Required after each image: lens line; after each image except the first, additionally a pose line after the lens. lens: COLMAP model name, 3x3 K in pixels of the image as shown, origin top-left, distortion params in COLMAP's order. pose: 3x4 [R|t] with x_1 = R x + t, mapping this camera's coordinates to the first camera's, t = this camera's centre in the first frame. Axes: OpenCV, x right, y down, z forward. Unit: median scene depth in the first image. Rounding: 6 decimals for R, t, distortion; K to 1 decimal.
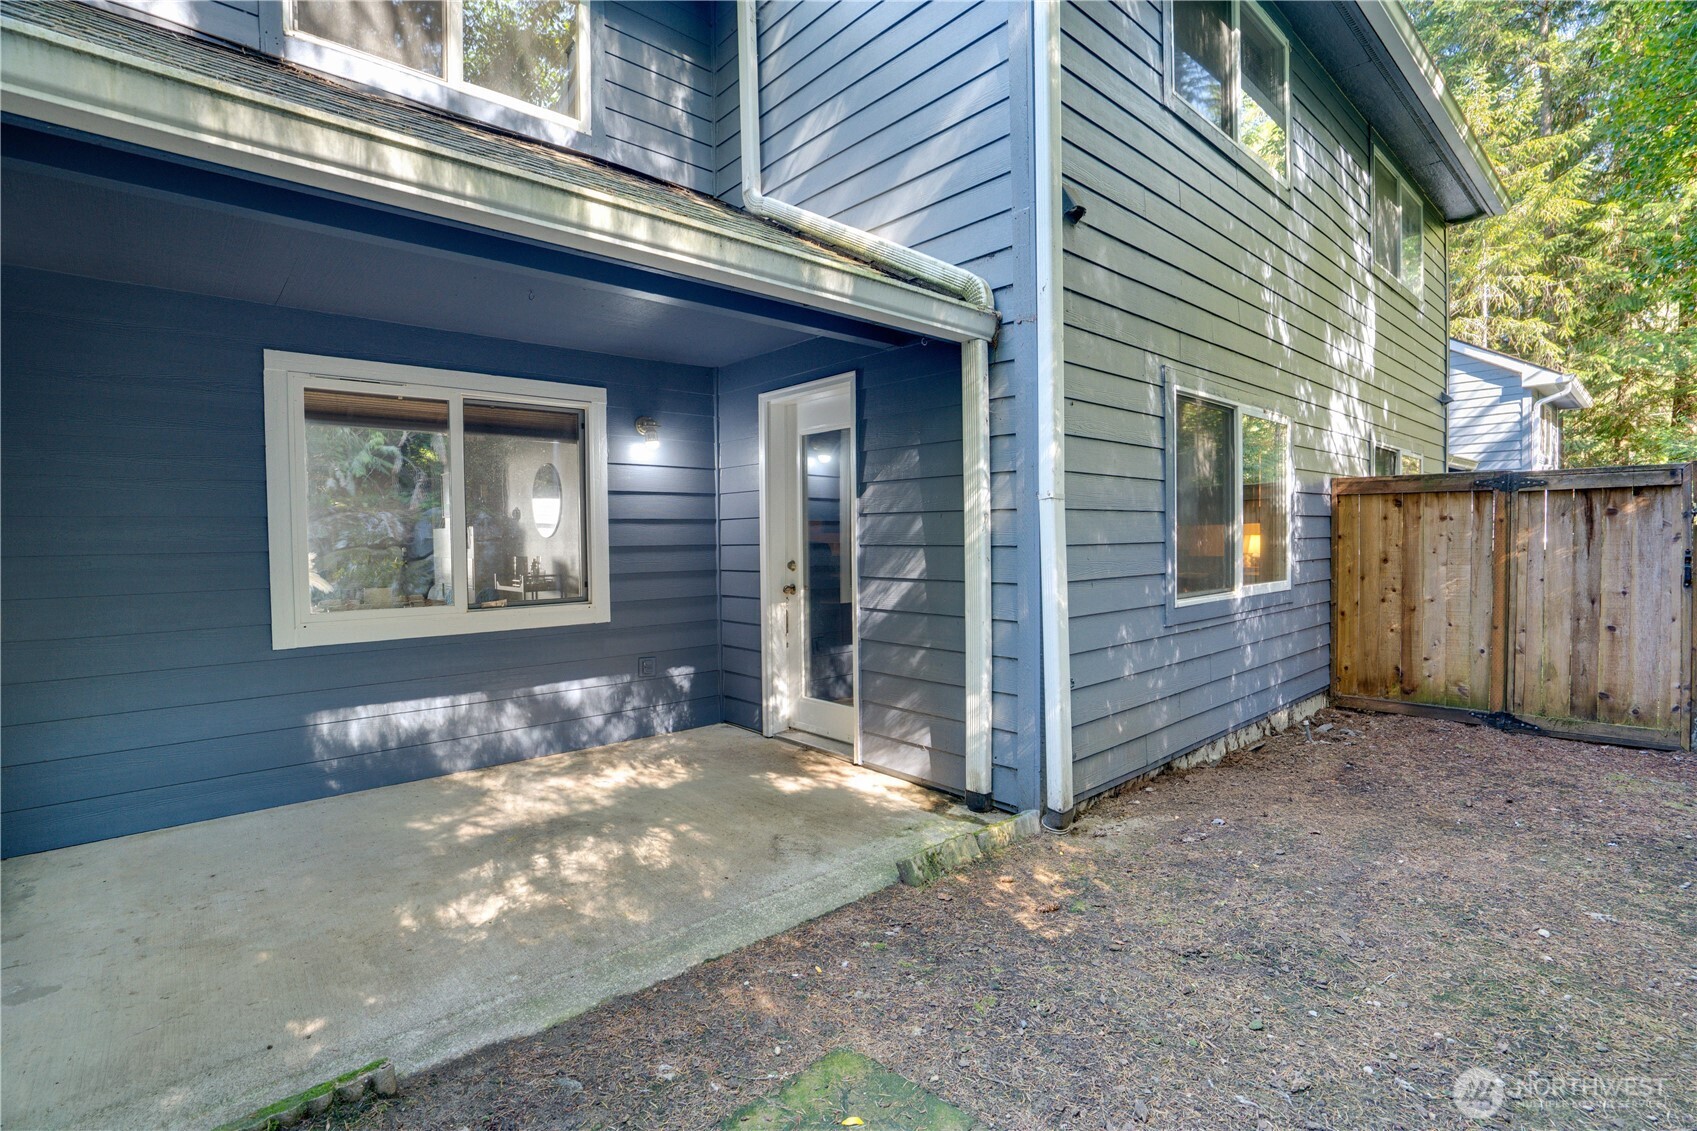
lens RADIAL K [[793.3, 0, 838.8], [0, 793.3, 560.8], [0, 0, 1]] dist [-0.018250, 0.000061]
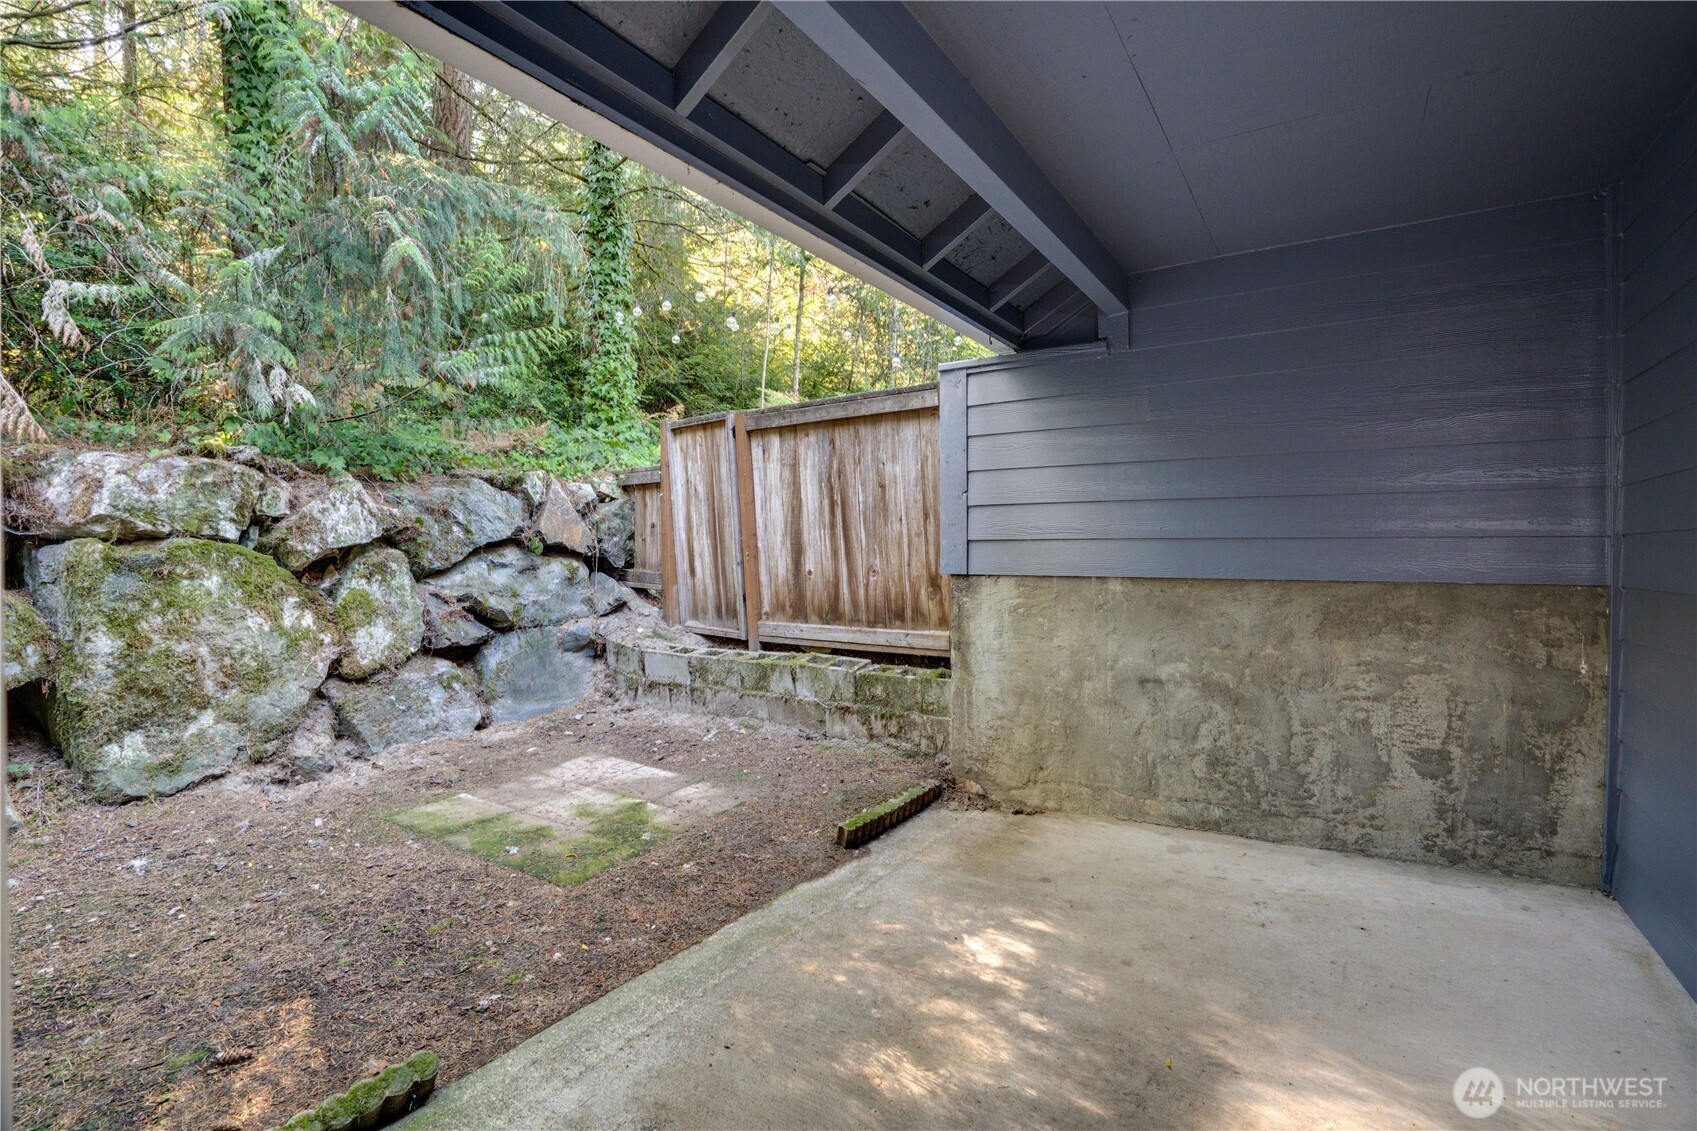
lens RADIAL K [[793.3, 0, 838.8], [0, 793.3, 560.8], [0, 0, 1]] dist [-0.018250, 0.000061]
pose [[-0.967119, 0.017504, -0.253723, -0.082619], [0.007740, 0.999192, 0.039430, -0.018318], [0.254208, 0.036169, -0.966473, 1.819973]]
